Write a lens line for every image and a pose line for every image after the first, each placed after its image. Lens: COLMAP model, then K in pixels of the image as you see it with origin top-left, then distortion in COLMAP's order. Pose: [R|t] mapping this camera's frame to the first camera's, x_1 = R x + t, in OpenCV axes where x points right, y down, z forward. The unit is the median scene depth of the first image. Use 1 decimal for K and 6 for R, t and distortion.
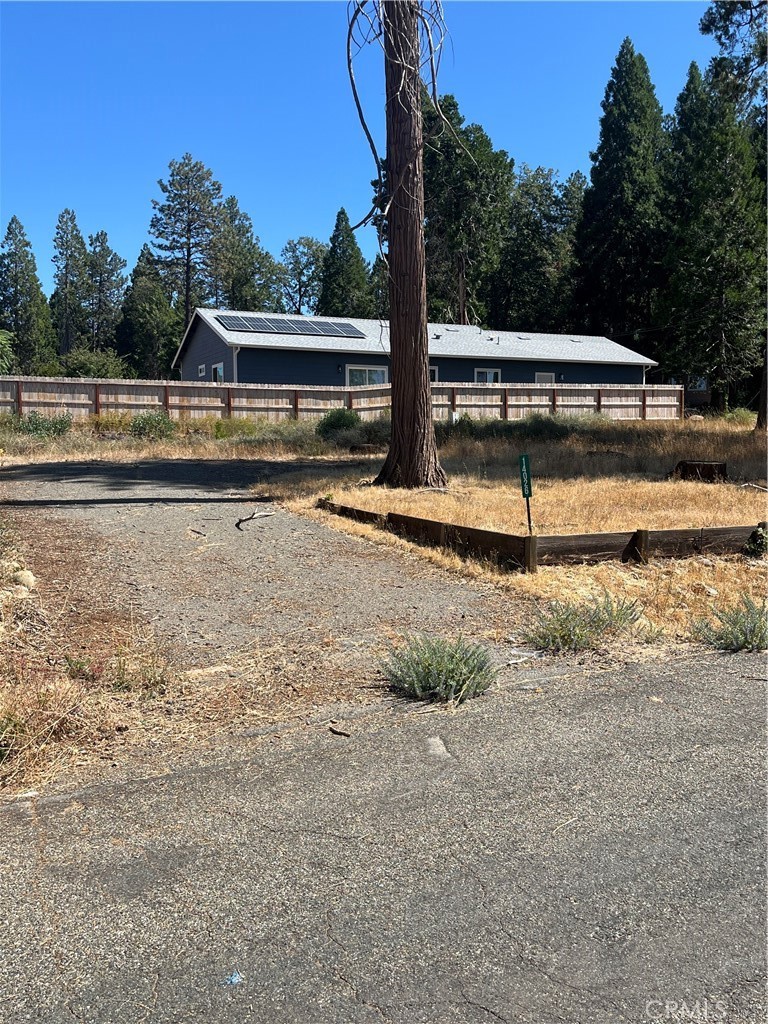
lens RADIAL K [[991.1, 0, 384.0], [0, 991.1, 512.0], [0, 0, 1]] dist [0.051831, -0.012656]
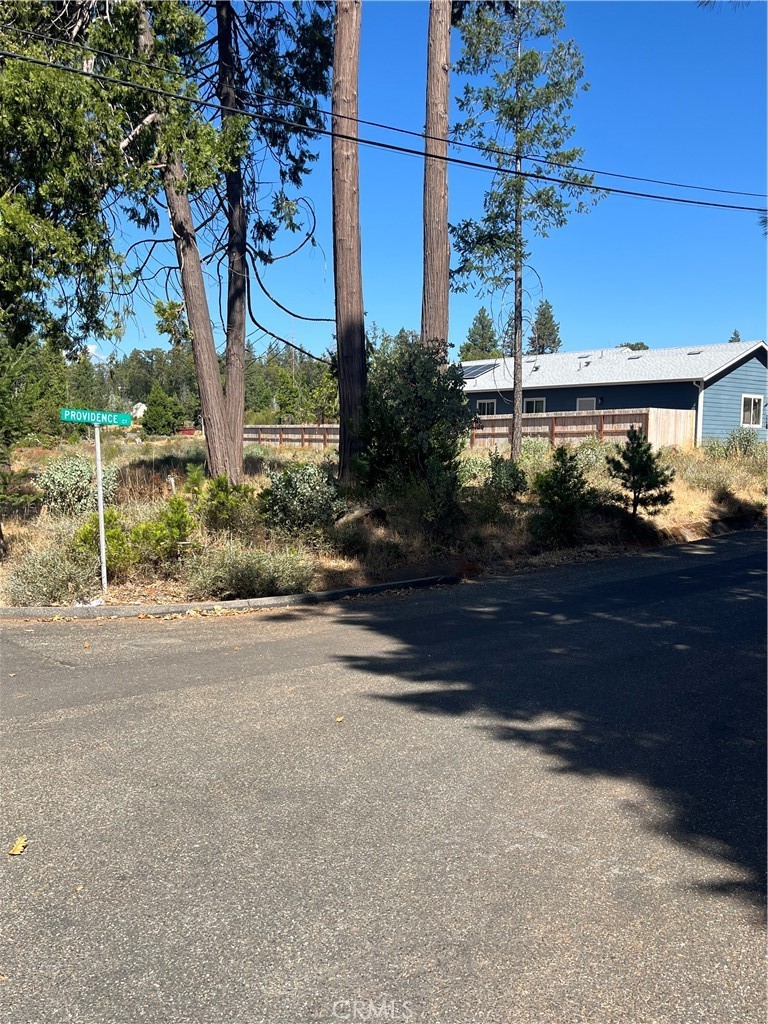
lens RADIAL K [[910.6, 0, 384.0], [0, 910.6, 512.0], [0, 0, 1]] dist [0.064816, -0.075793]
pose [[0.263900, 0.072667, -0.961809, 1.100665], [-0.081704, 0.995258, 0.052776, -0.069457], [0.961083, 0.064656, 0.268586, 0.649623]]
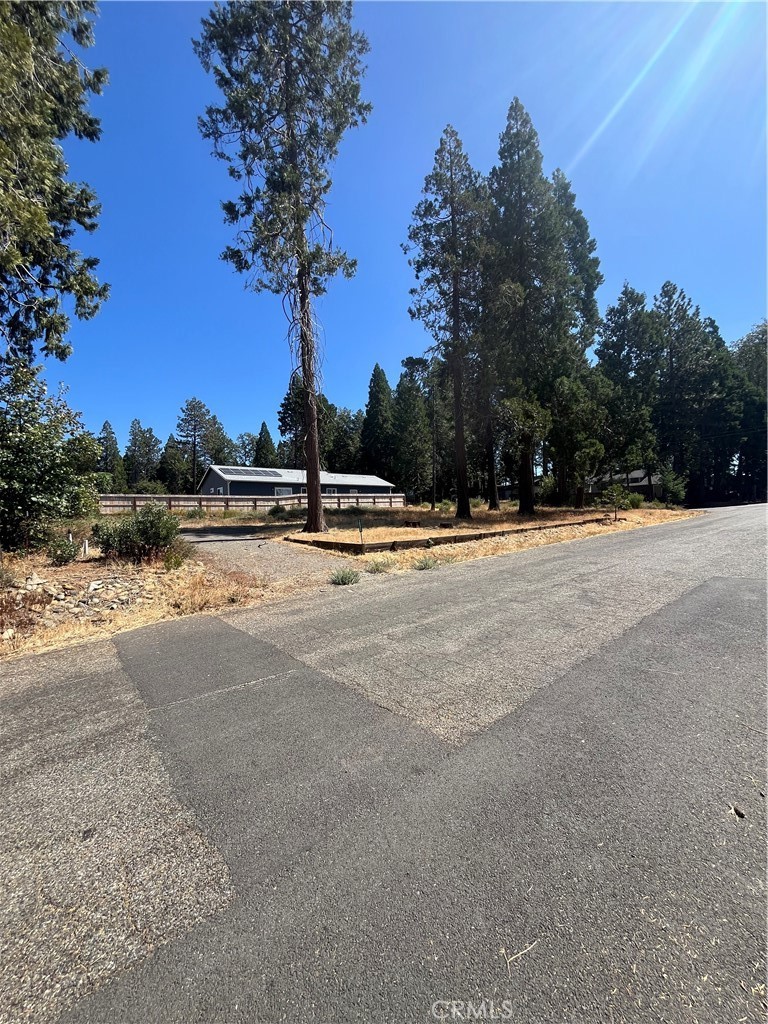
lens RADIAL K [[416.2, 0, 384.0], [0, 416.2, 512.0], [0, 0, 1]] dist [-0.000409, -0.000006]
pose [[0.971233, -0.024124, 0.236908, -0.022670], [0.043688, 0.996020, -0.077683, 0.006355], [-0.234091, 0.085798, 0.968421, -0.074409]]
